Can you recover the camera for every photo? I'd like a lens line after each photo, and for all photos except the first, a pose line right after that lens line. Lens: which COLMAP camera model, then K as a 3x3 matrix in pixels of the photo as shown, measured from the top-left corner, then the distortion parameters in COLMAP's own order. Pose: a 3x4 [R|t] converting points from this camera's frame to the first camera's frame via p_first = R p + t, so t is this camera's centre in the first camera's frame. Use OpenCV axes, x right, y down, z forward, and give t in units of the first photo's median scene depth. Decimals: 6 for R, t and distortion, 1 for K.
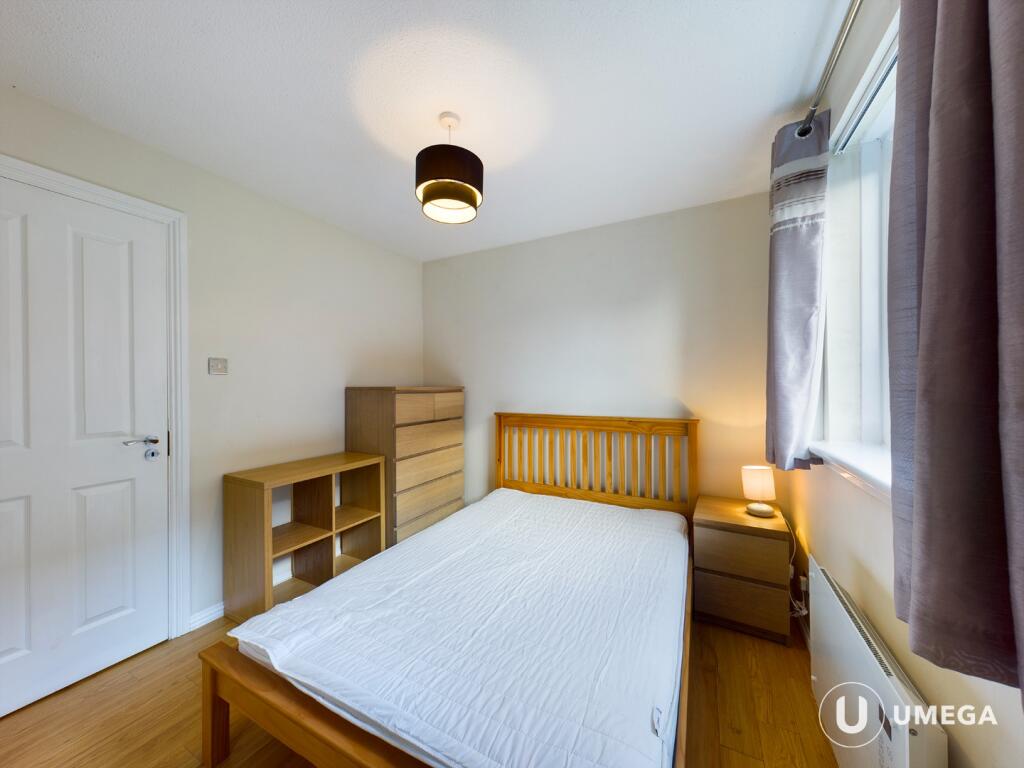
lens RADIAL K [[367.6, 0, 512.0], [0, 367.6, 384.0], [0, 0, 1]] dist [0.001312, 0.000071]
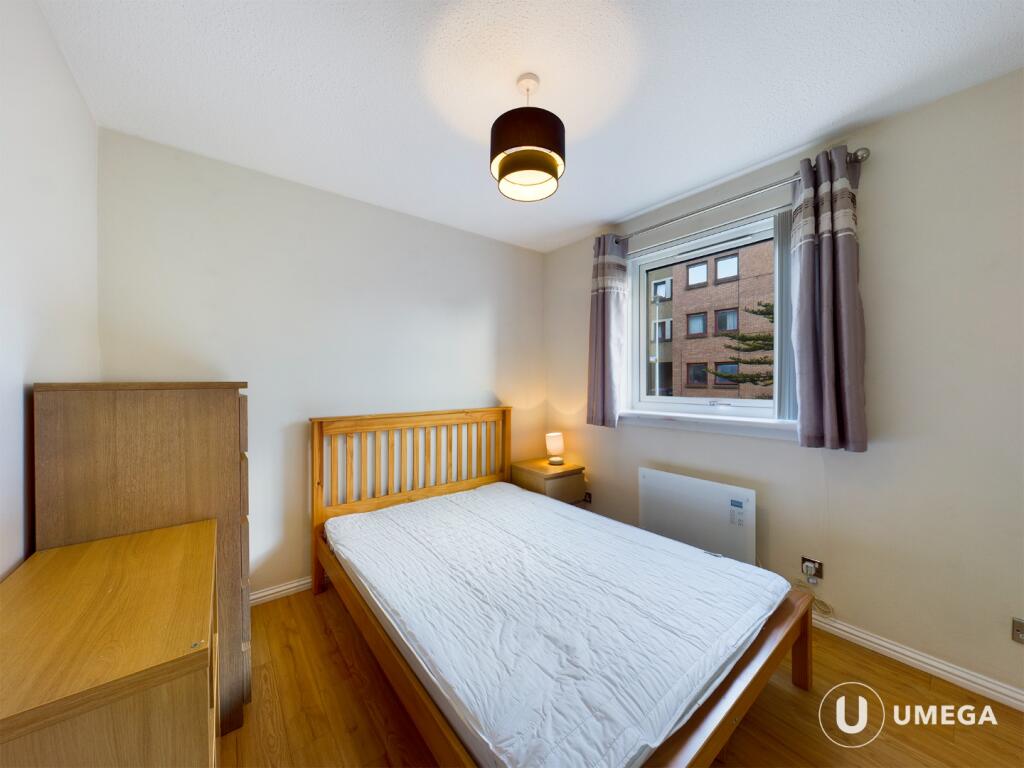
lens RADIAL K [[367.6, 0, 512.0], [0, 367.6, 384.0], [0, 0, 1]] dist [0.001312, 0.000071]
pose [[0.407699, -0.009447, 0.913067, -0.661938], [-0.001071, 0.999941, 0.010824, 0.002644], [-0.913116, -0.005391, 0.407665, 0.437621]]
